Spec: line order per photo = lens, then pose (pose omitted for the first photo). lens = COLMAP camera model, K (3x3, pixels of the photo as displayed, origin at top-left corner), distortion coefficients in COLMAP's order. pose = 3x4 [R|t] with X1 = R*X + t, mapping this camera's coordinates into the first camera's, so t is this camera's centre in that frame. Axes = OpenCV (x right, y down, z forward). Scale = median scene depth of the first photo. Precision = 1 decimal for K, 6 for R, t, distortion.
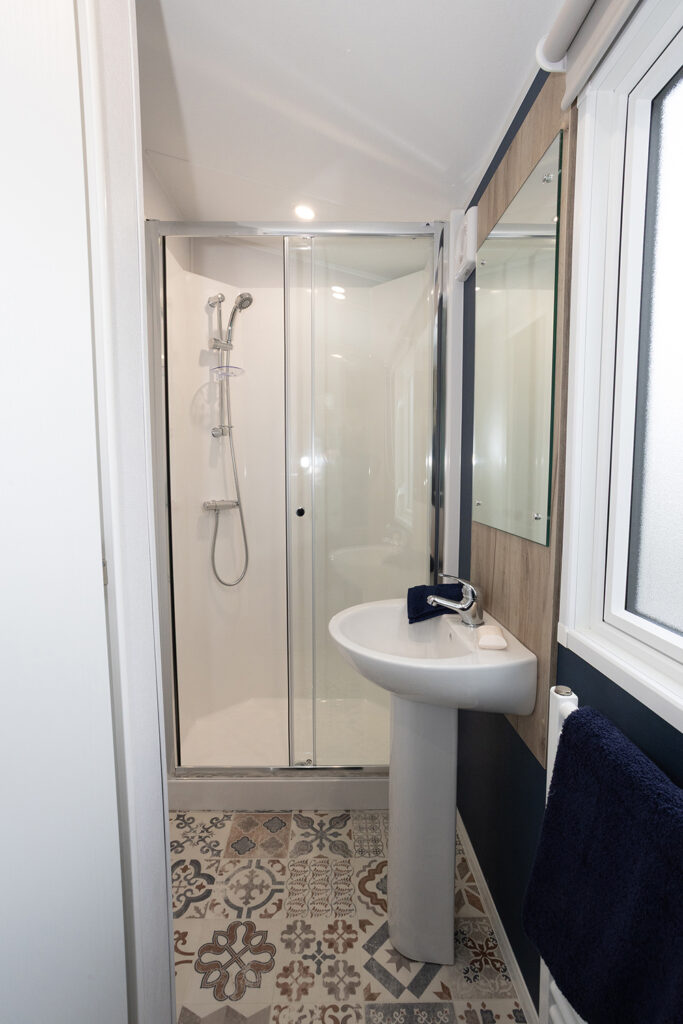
lens RADIAL K [[487.7, 0, 343.8], [0, 487.7, 537.0], [0, 0, 1]] dist [-0.047890, 0.027807]
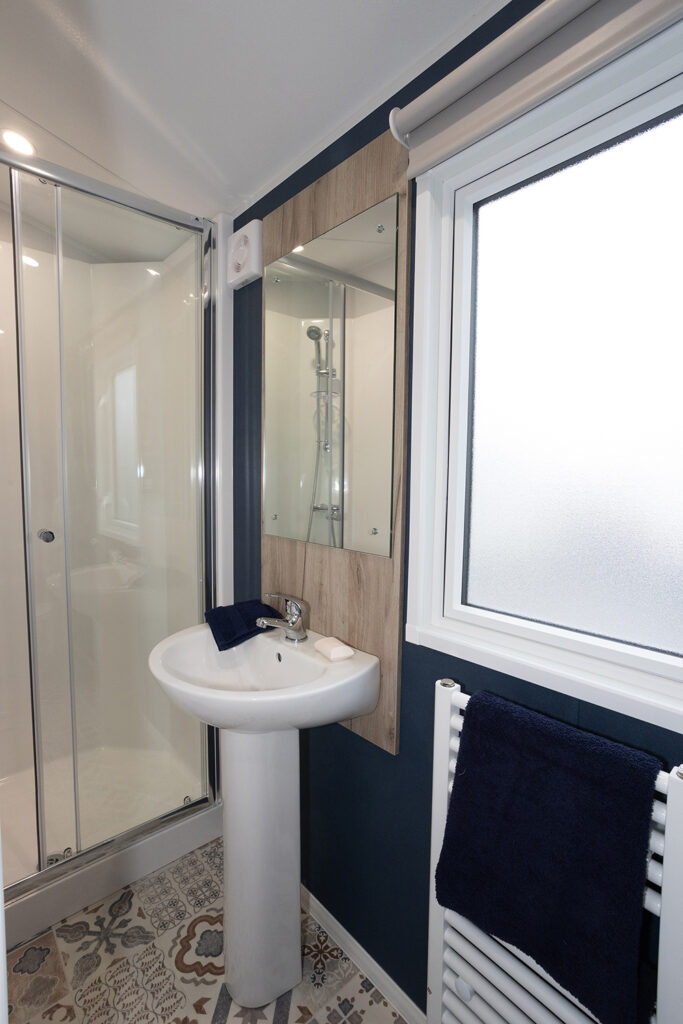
lens RADIAL K [[487.7, 0, 289.5], [0, 487.7, 531.2], [0, 0, 1]] dist [-0.047890, 0.027807]
pose [[0.763119, -0.062390, 0.643239, -0.344818], [0.066568, 0.997623, 0.017788, -0.056364], [-0.642820, 0.029245, 0.765459, 0.208639]]
